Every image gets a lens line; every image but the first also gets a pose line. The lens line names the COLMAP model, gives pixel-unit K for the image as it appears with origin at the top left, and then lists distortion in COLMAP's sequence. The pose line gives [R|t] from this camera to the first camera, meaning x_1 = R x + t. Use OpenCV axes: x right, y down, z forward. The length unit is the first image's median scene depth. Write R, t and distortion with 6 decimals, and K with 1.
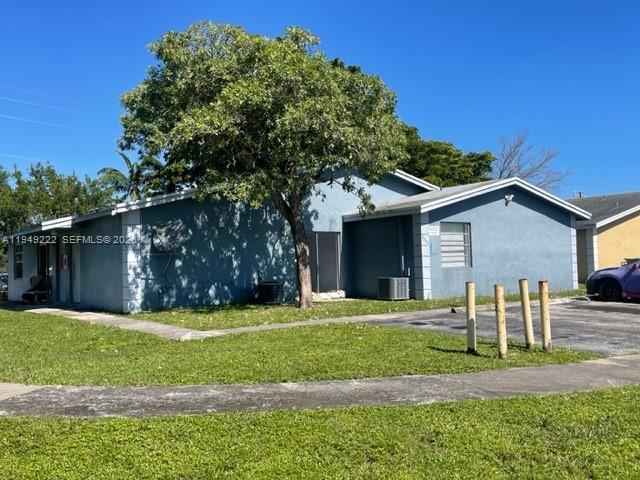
lens RADIAL K [[639.3, 0, 319.8], [0, 639.3, 239.7], [0, 0, 1]] dist [0.032462, 0.000000]
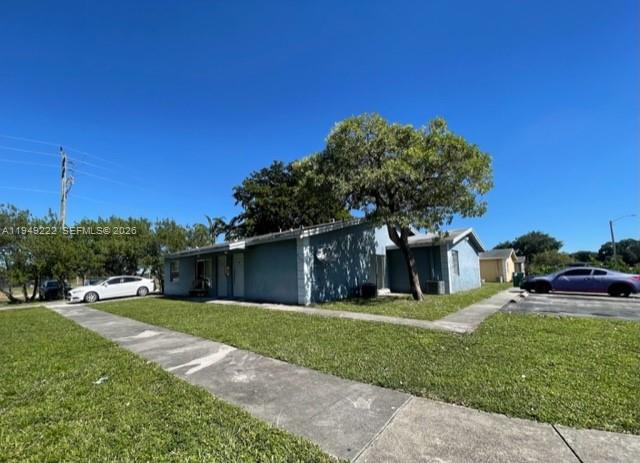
lens RADIAL K [[272.5, 0, 291.1], [0, 272.5, 250.3], [0, 0, 1]] dist [-0.011361, 0.000853]
pose [[0.986553, 0.019981, 0.162217, -0.401440], [-0.010907, 0.998335, -0.056639, 0.022667], [-0.163079, 0.054108, 0.985128, 0.346717]]
